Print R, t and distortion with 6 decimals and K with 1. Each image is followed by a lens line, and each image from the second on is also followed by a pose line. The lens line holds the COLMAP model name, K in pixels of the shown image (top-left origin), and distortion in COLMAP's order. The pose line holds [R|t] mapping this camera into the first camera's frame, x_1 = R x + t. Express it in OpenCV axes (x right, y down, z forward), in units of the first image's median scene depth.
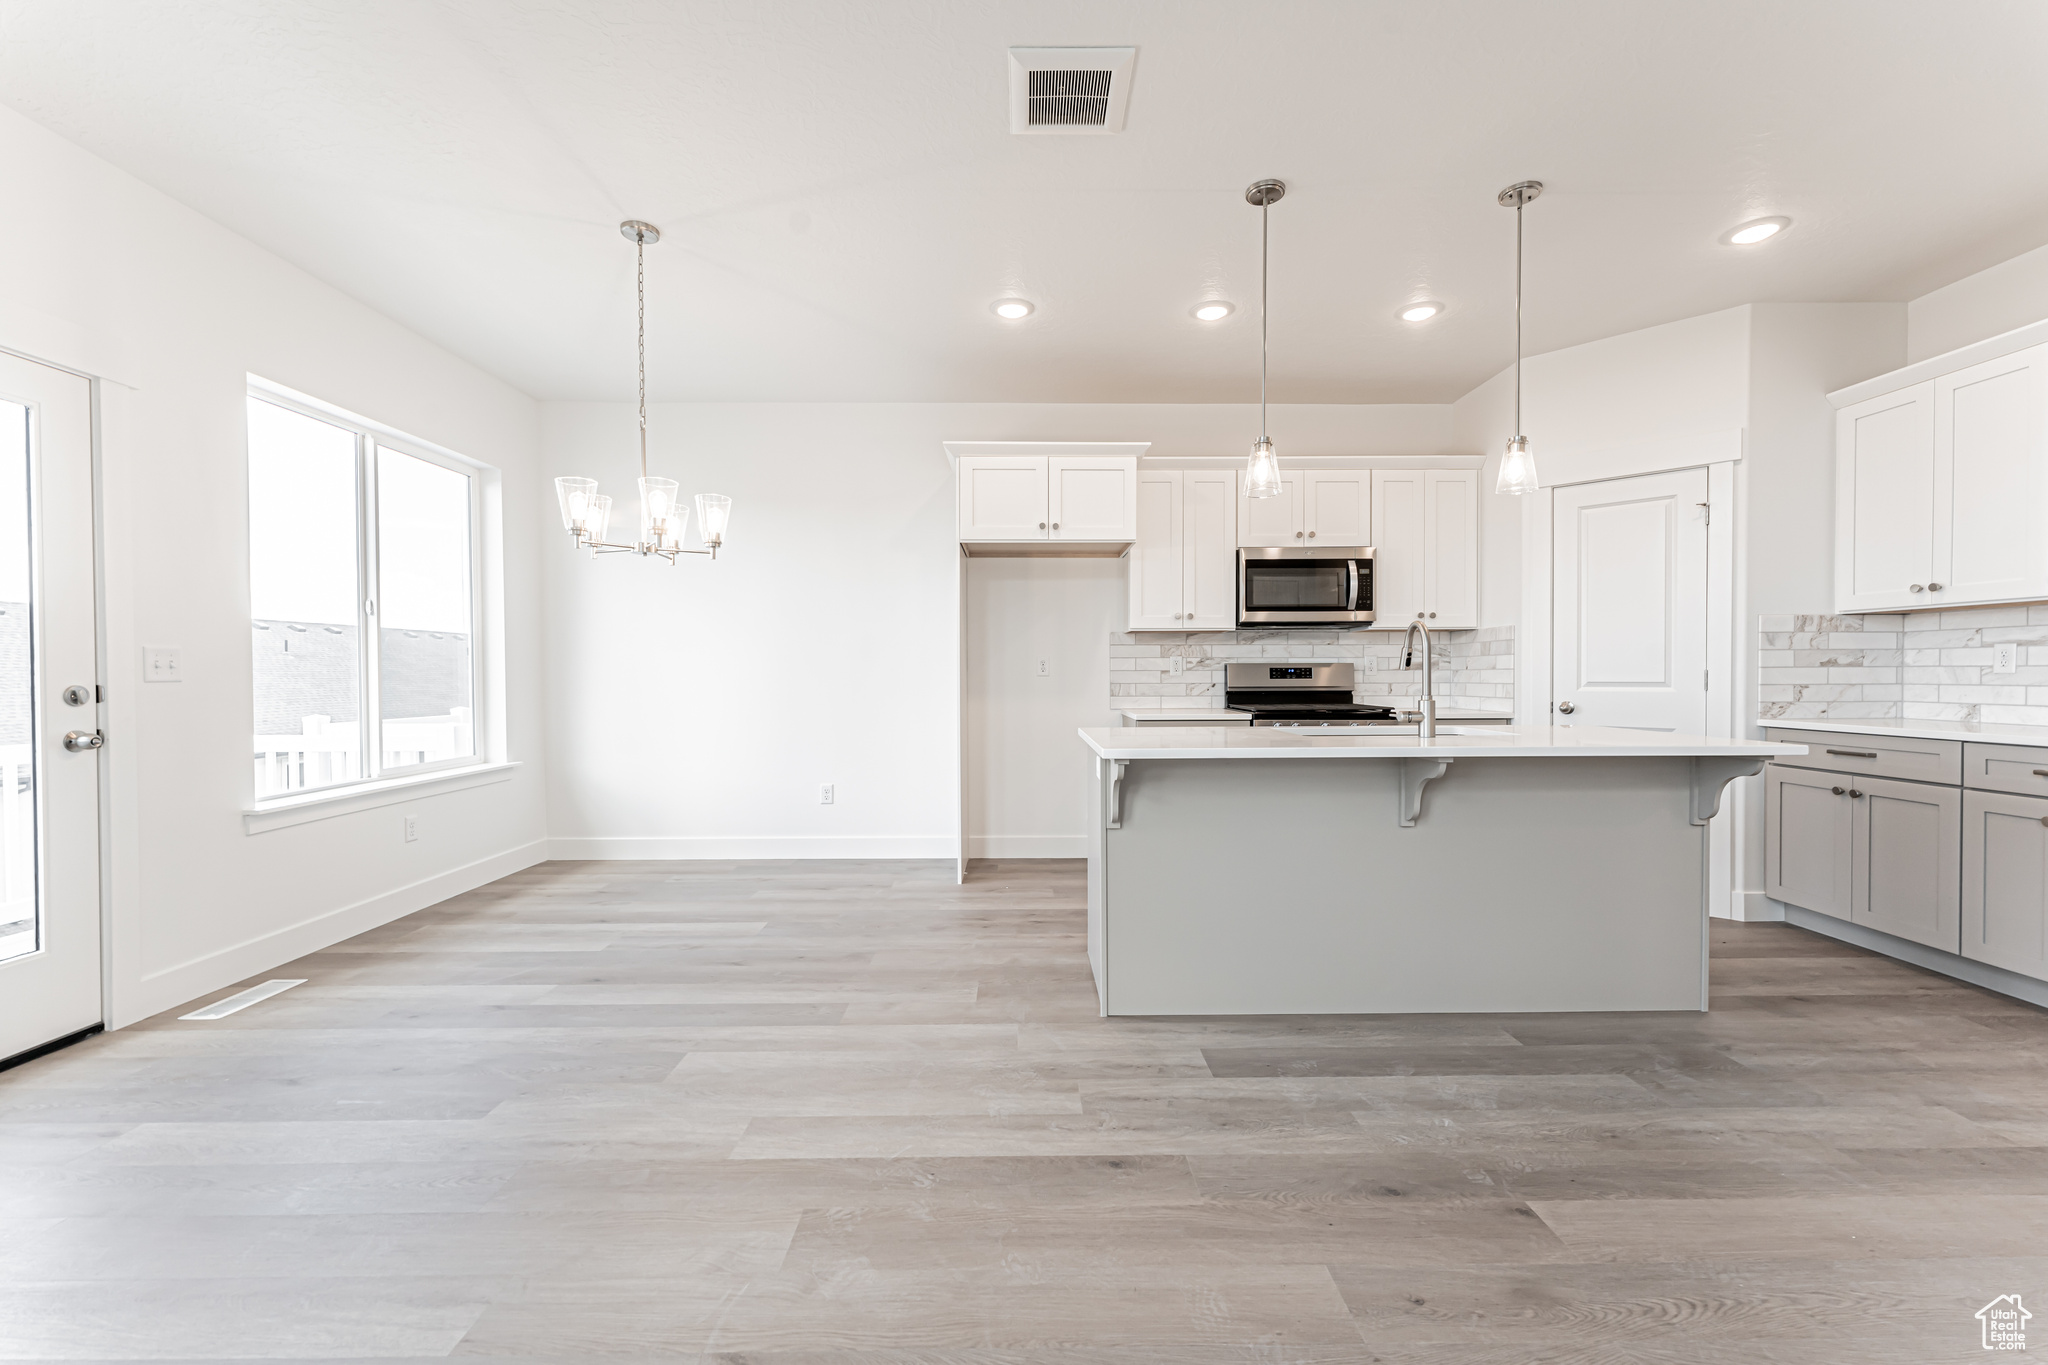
lens RADIAL K [[819.6, 0, 1024.0], [0, 819.6, 682.5], [0, 0, 1]] dist [0.001564, 0.000574]
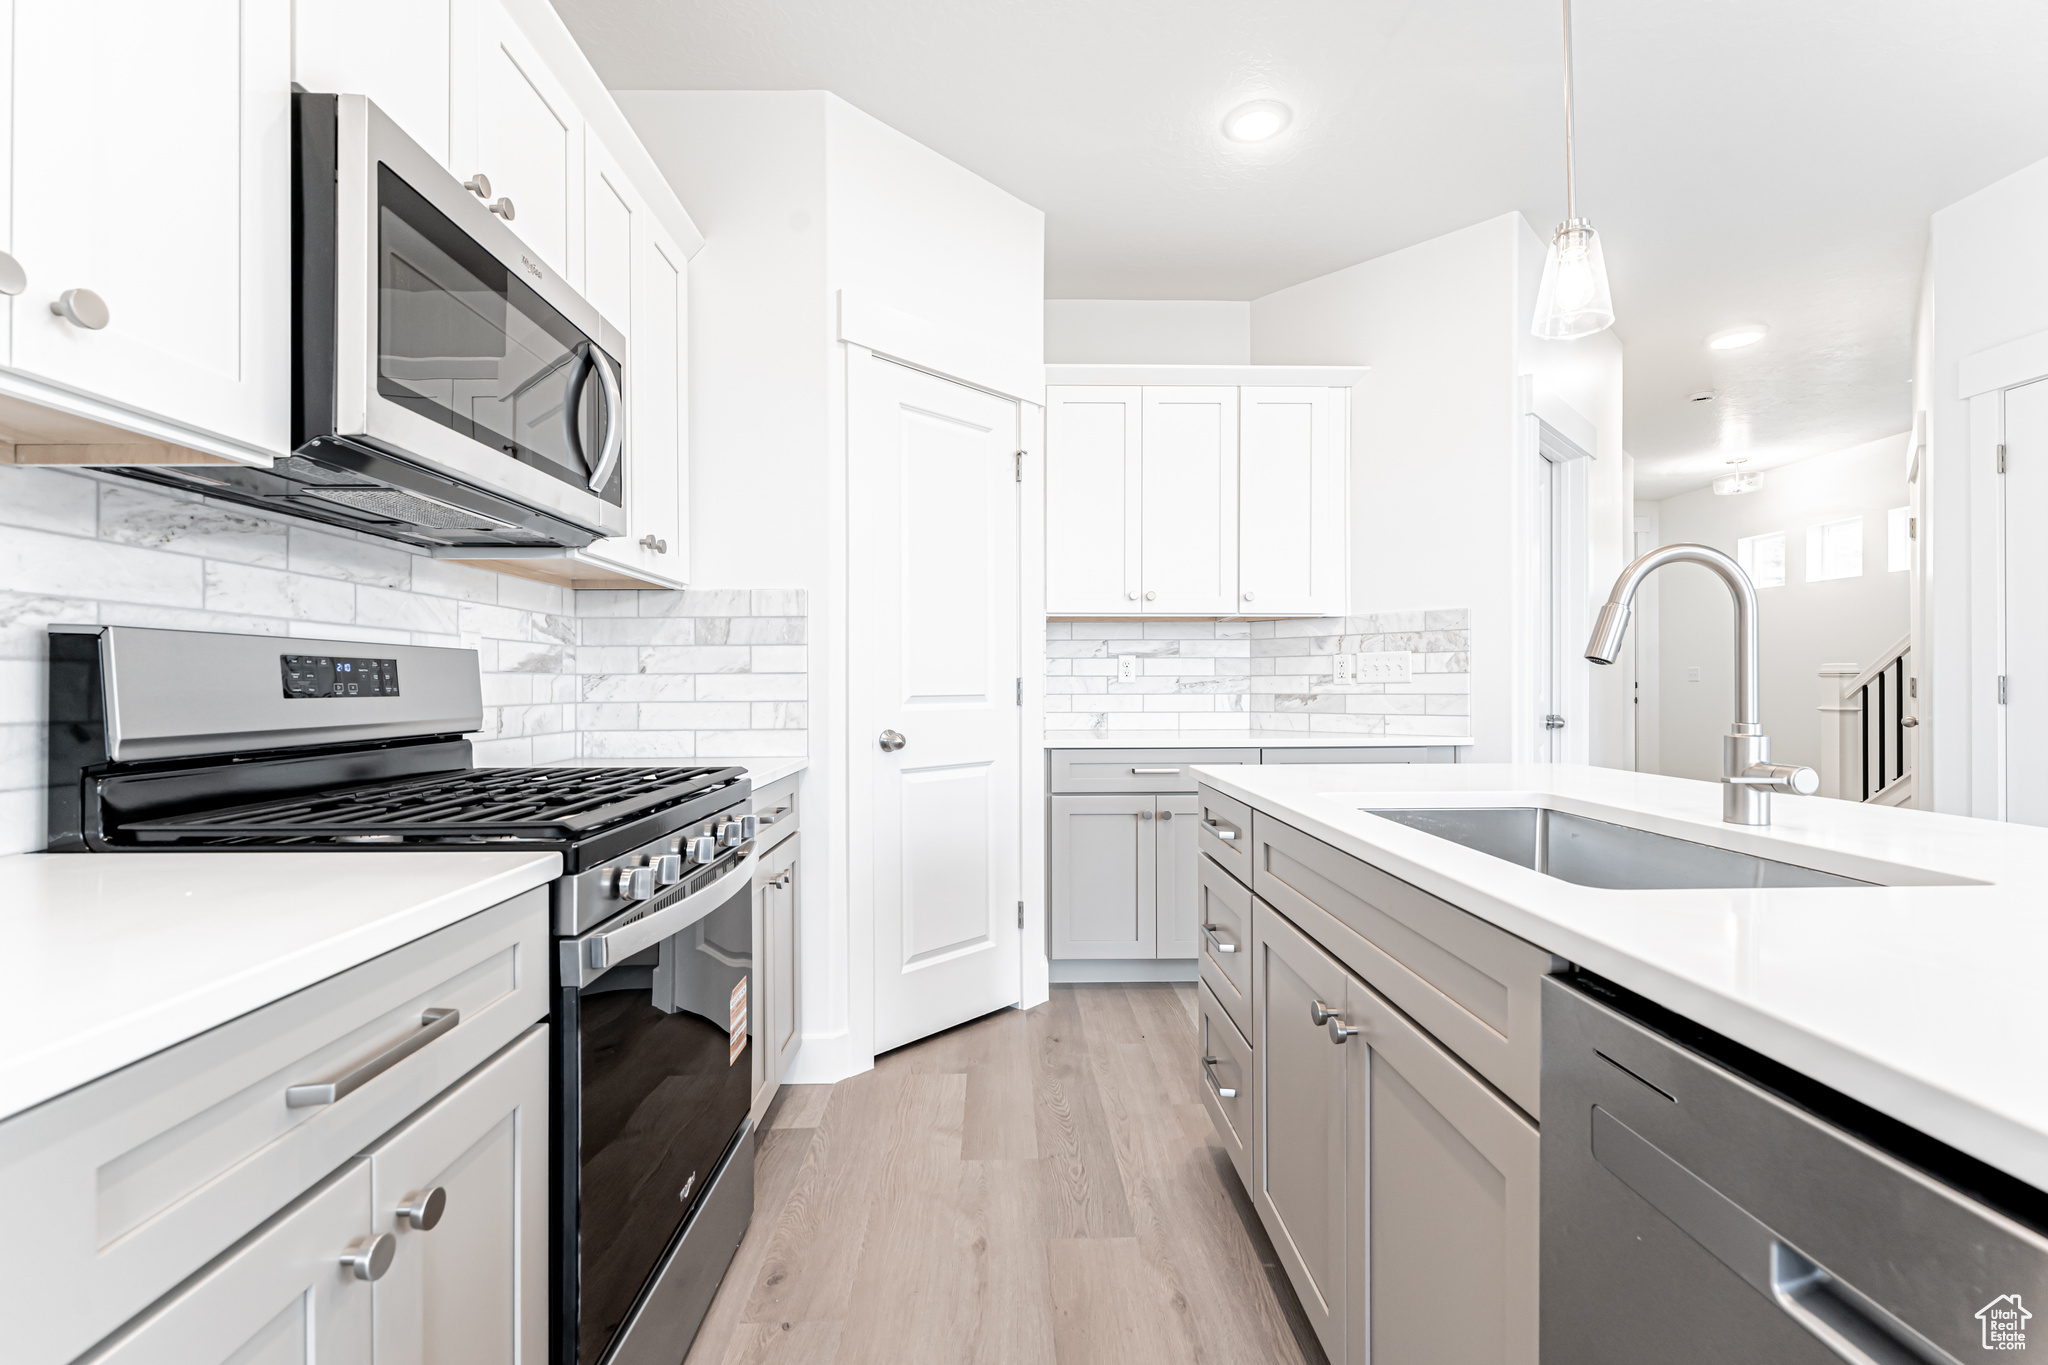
lens RADIAL K [[890.1, 0, 1024.0], [0, 890.1, 682.5], [0, 0, 1]] dist [0.000604, -0.000074]
pose [[-0.019708, 0.006464, 0.999785, 0.032607], [0.014742, 0.999872, -0.006173, -0.005814], [-0.999697, 0.014618, -0.019801, 1.037474]]
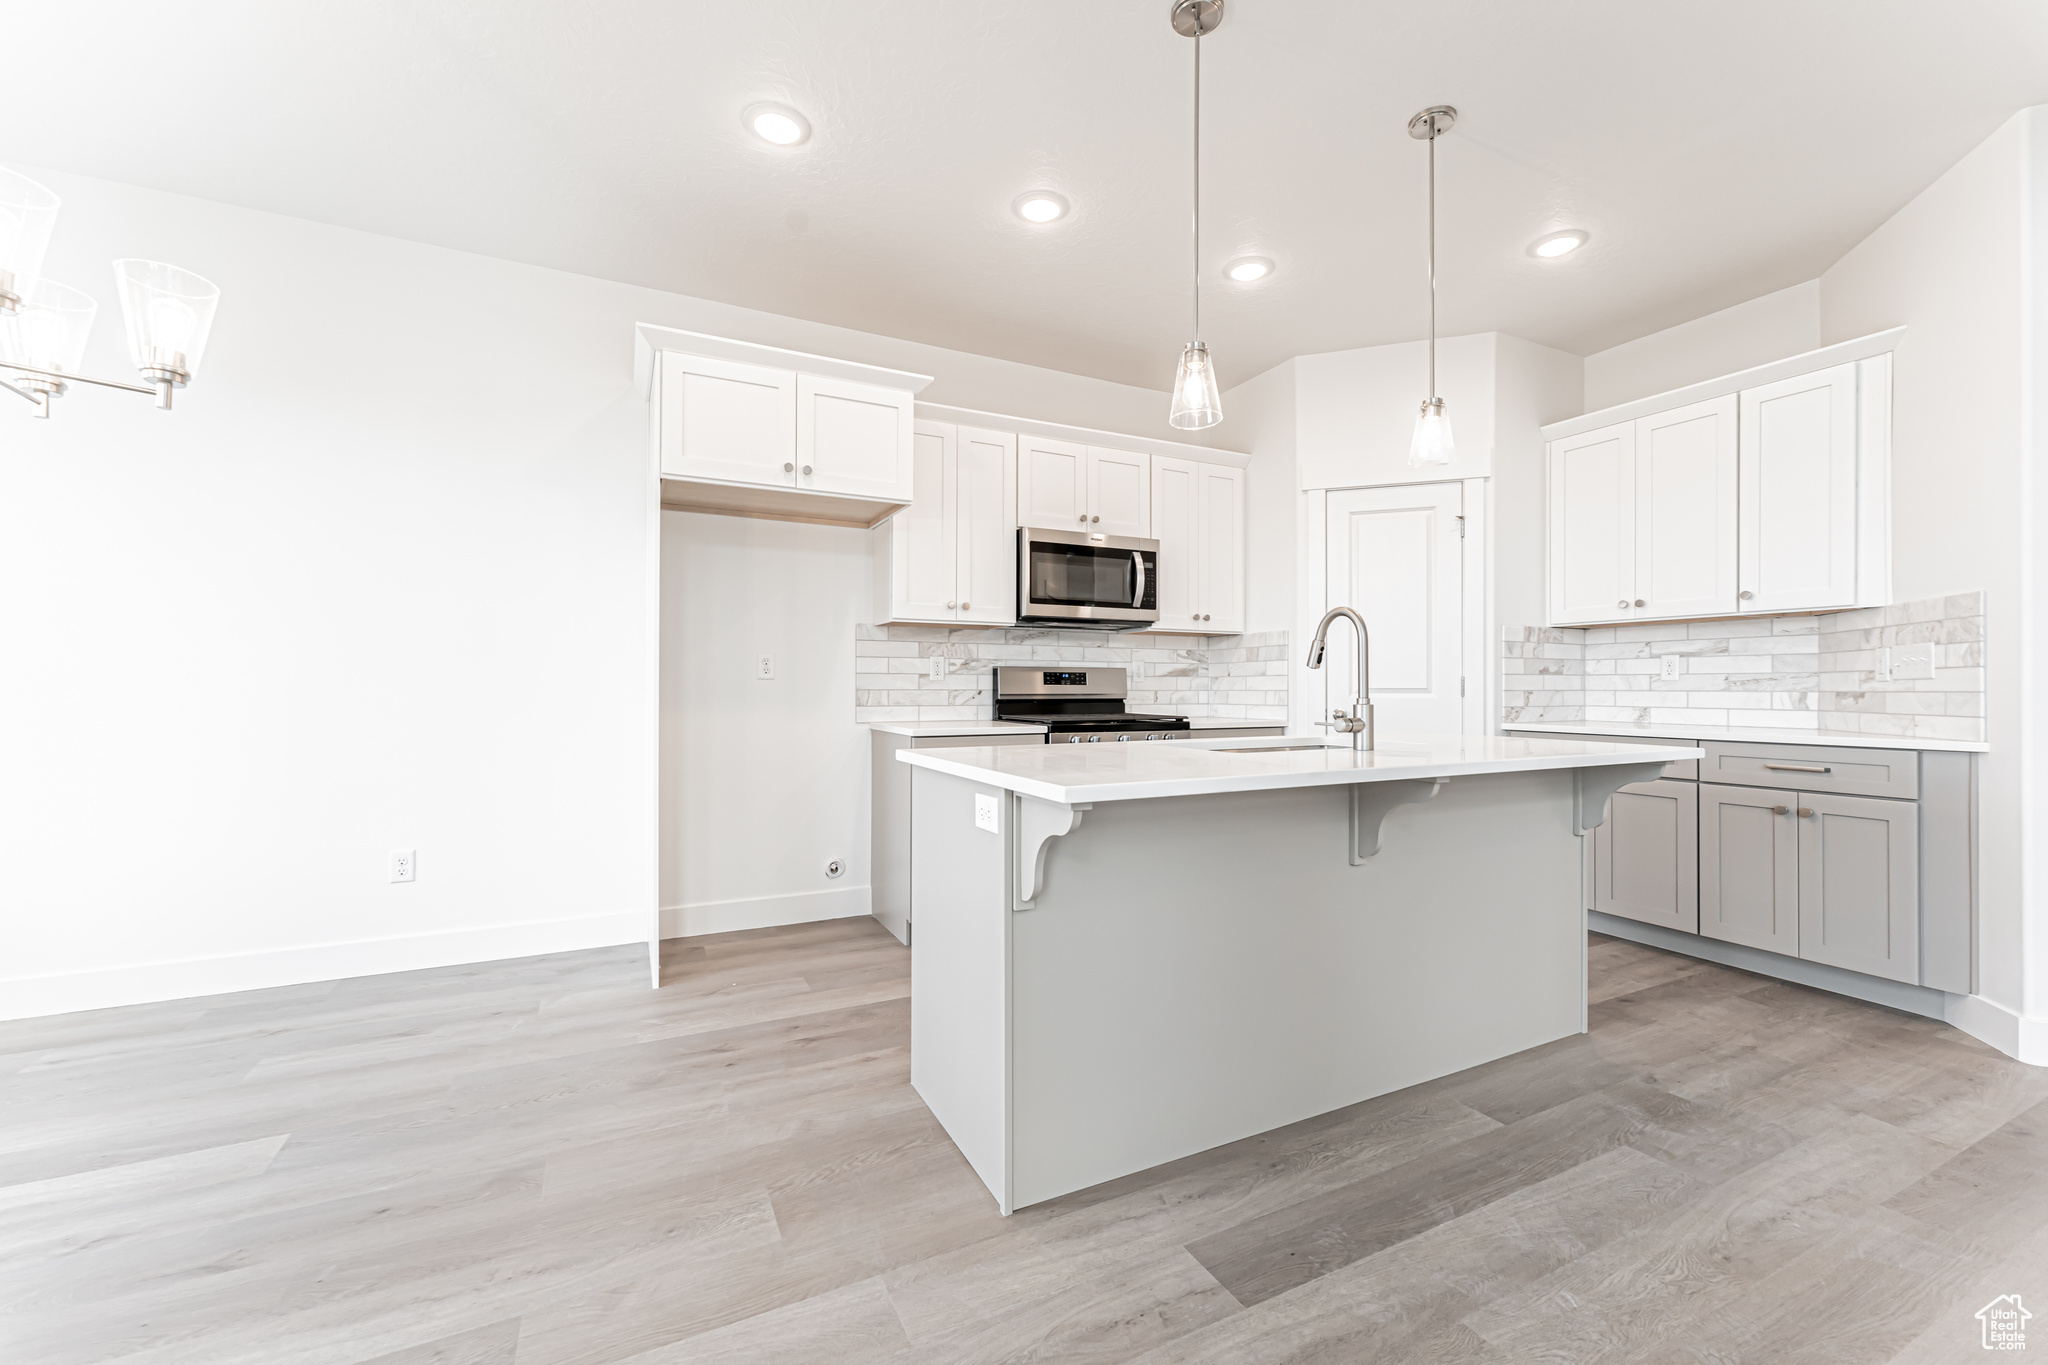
lens RADIAL K [[819.6, 0, 1024.0], [0, 819.6, 682.5], [0, 0, 1]] dist [0.001564, 0.000574]
pose [[0.899085, 0.007851, 0.437704, -0.124080], [0.000100, 0.999835, -0.018141, 0.011354], [-0.437775, 0.016354, 0.898936, 0.319289]]
